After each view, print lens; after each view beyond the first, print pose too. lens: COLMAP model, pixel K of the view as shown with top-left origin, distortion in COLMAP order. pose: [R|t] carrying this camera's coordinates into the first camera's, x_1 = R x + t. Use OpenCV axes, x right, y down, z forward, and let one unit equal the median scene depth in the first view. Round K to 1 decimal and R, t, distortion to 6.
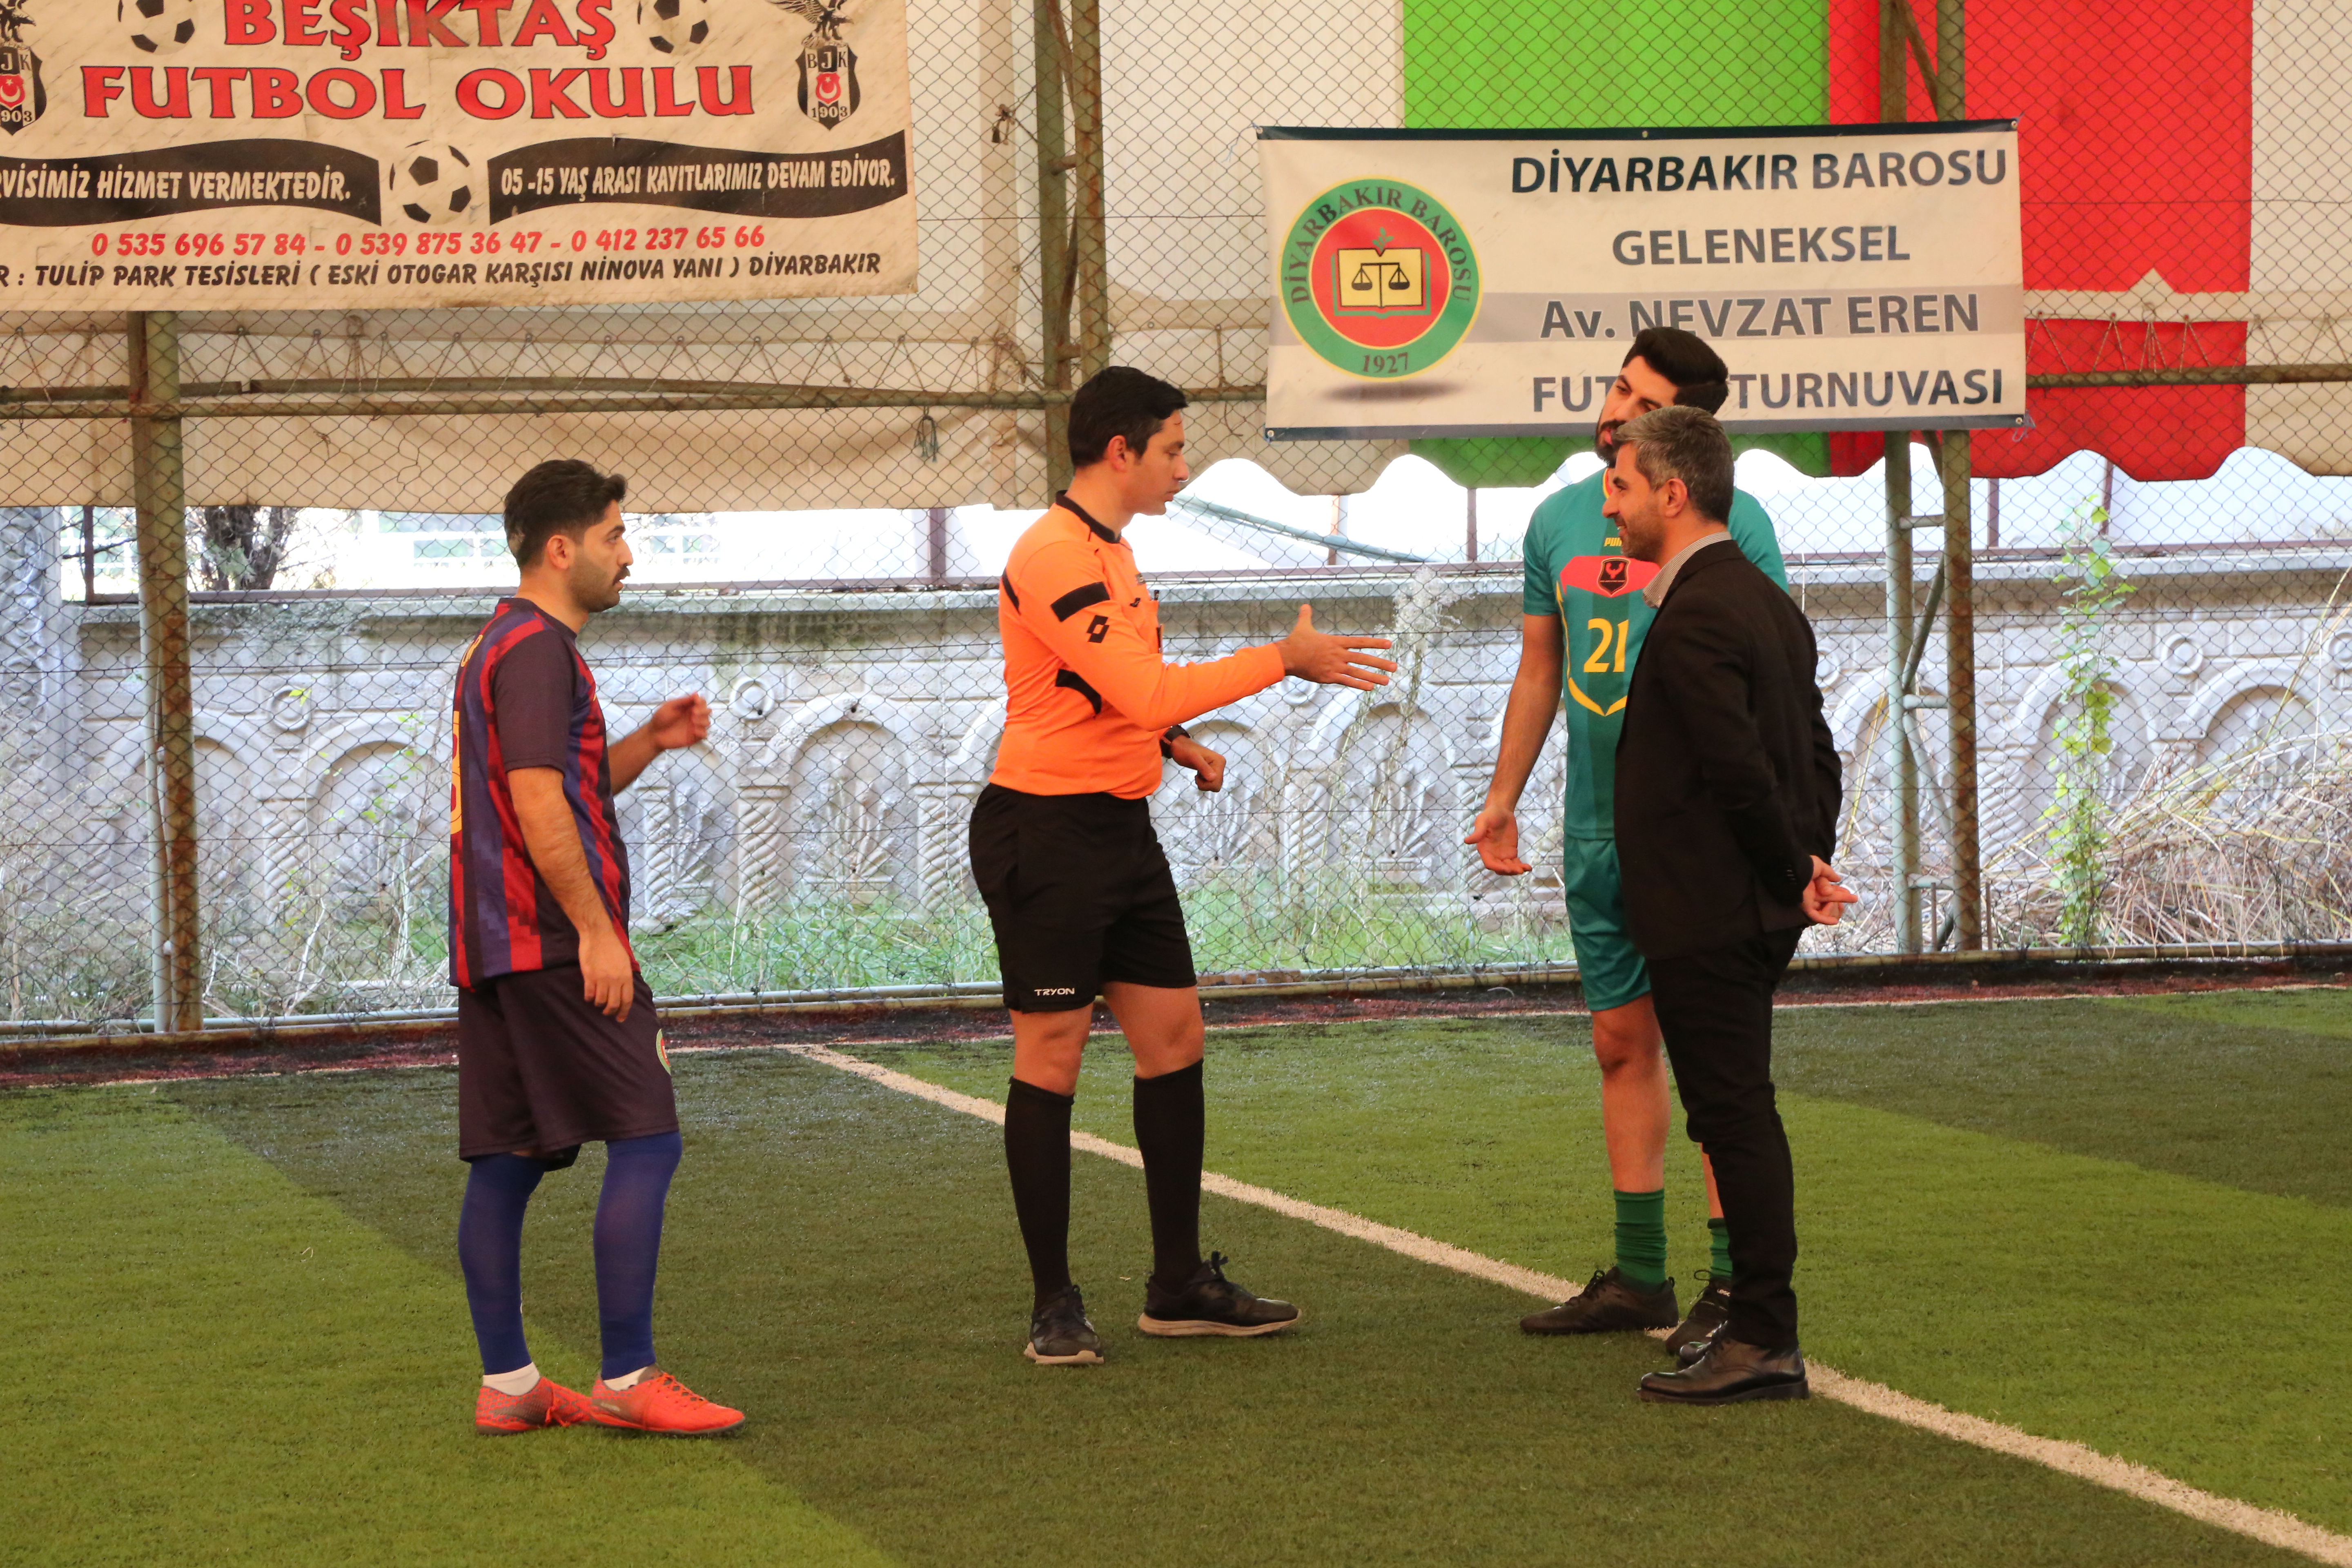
lens RADIAL K [[6534.8, 0, 1176.0], [0, 6534.8, 784.0], [0, 0, 1]] dist [0.631581, 0.269349]
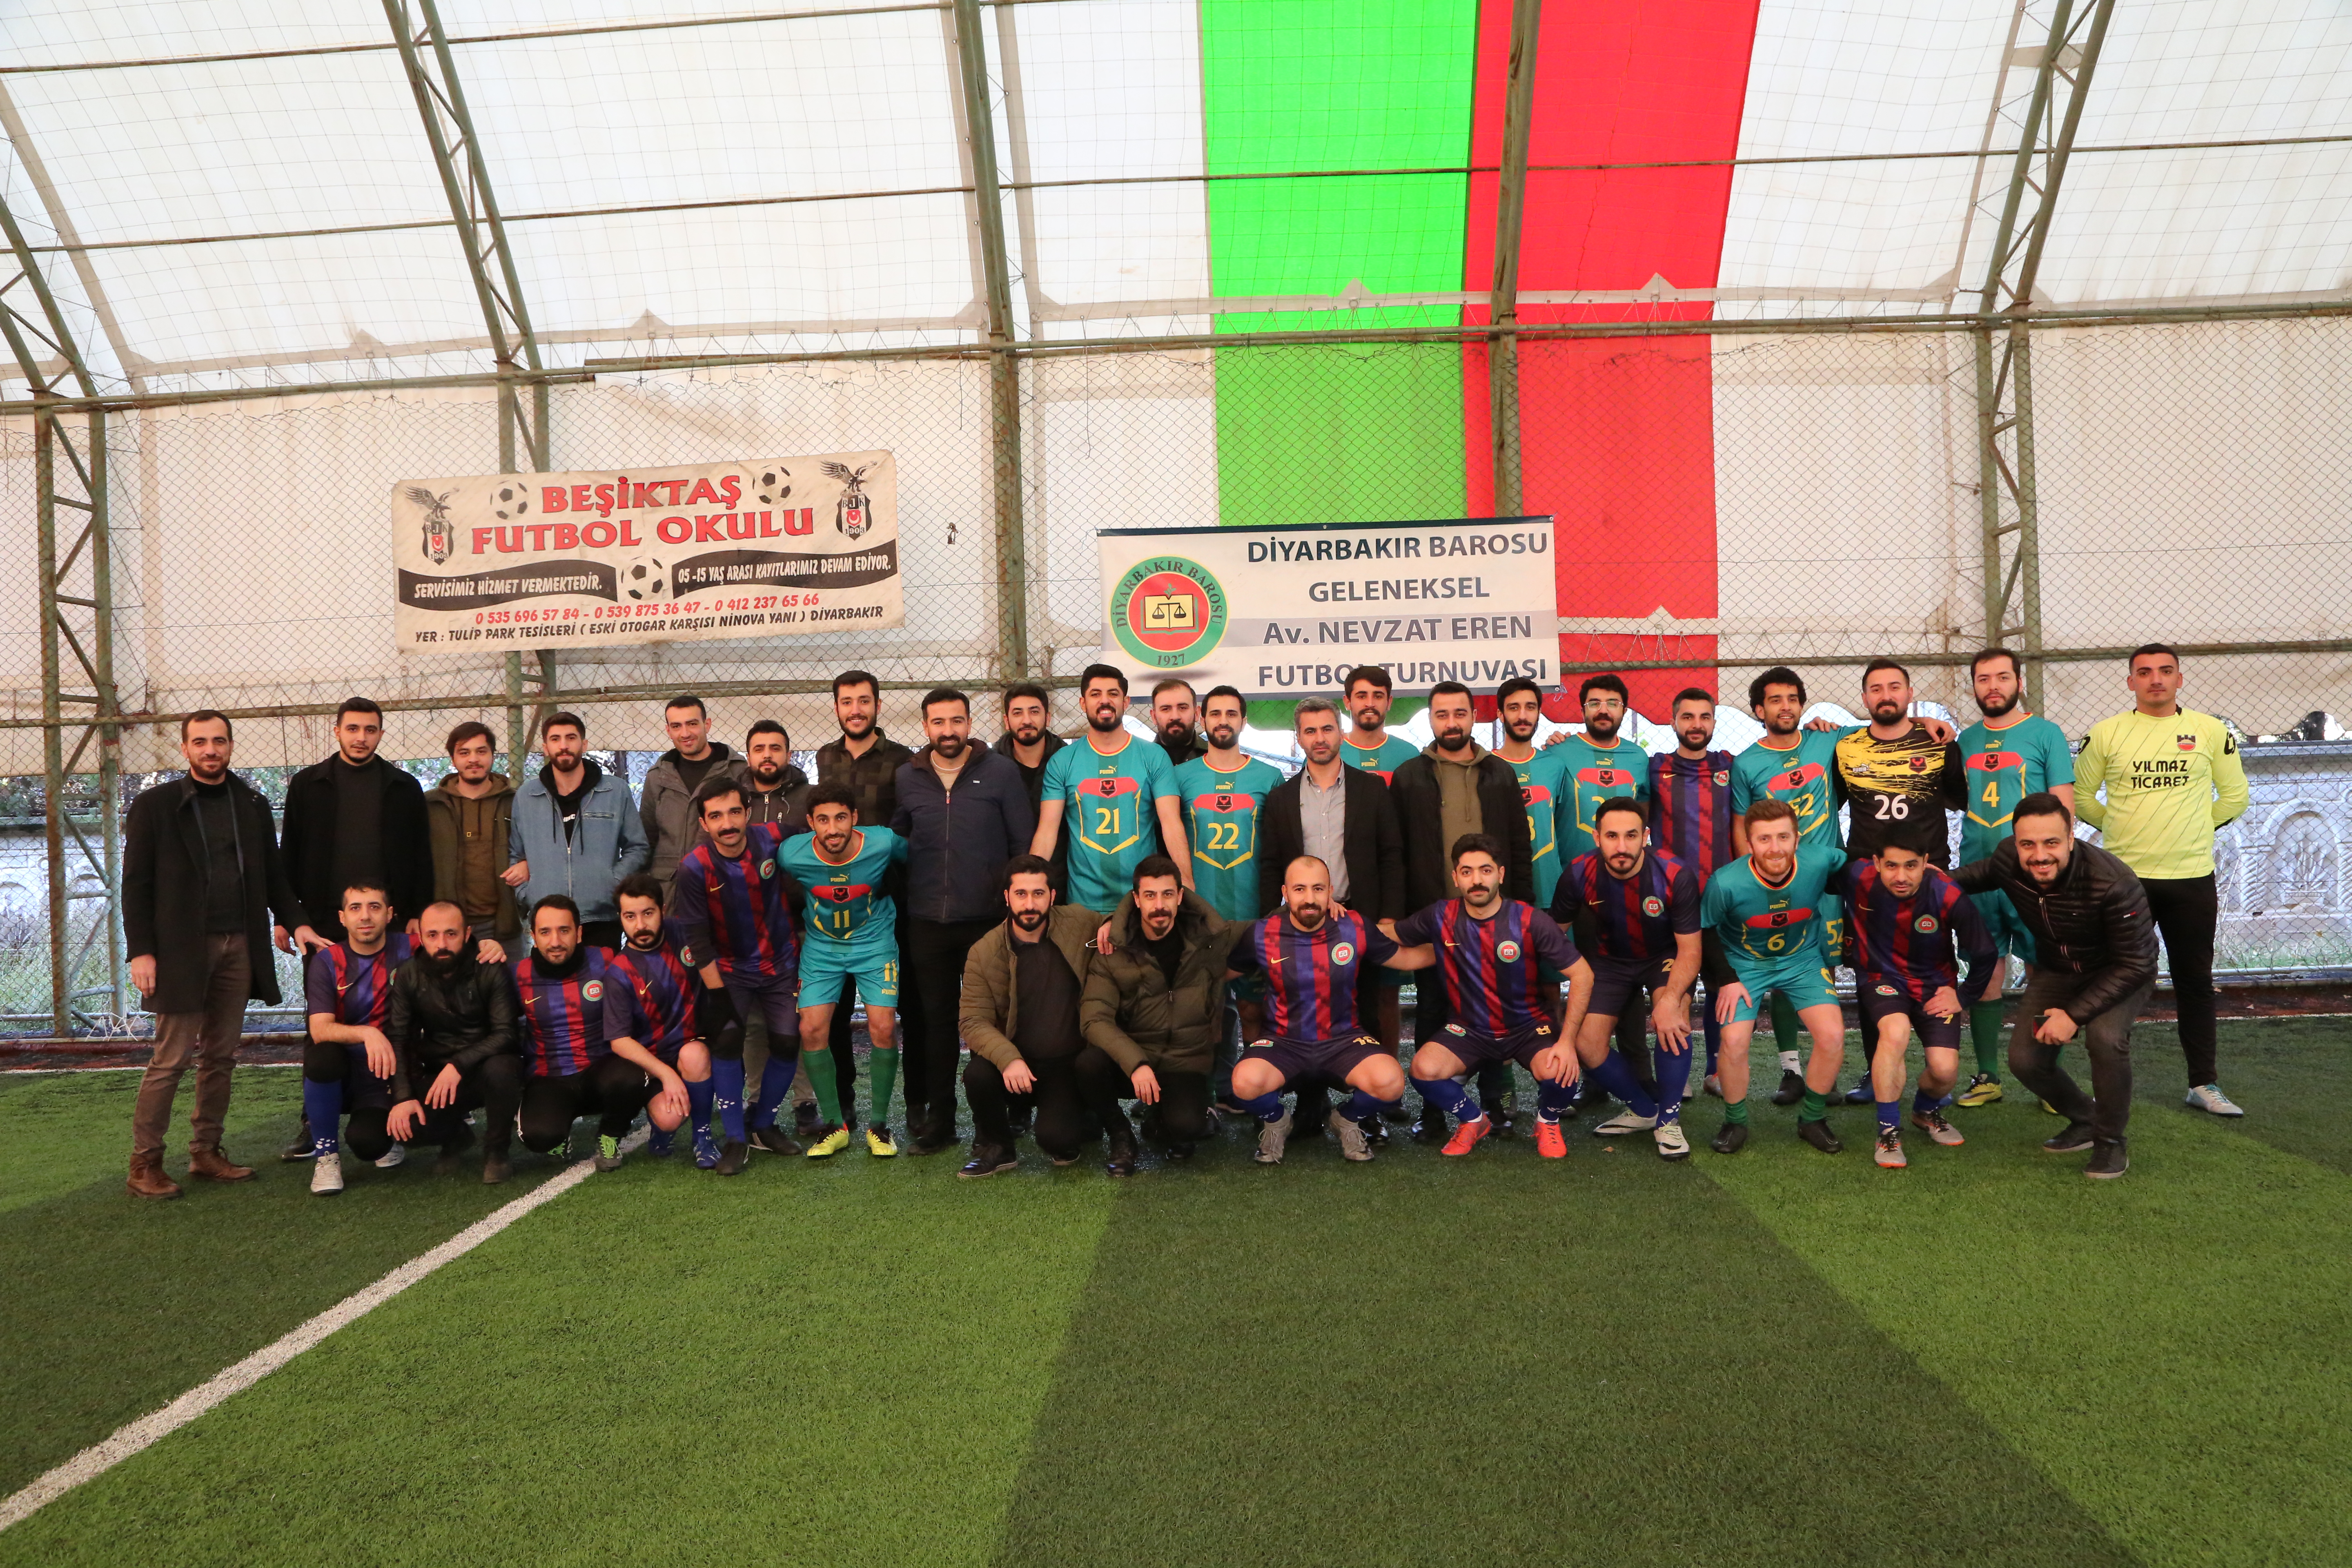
lens RADIAL K [[1747.7, 0, 1170.9], [0, 1747.7, 806.7], [0, 0, 1]] dist [-0.120719, 0.106108]
pose [[0.952765, -0.000945, -0.303707, 0.171716], [-0.001725, 0.999962, -0.008525, -0.020948], [0.303703, 0.008647, 0.952727, 0.552410]]
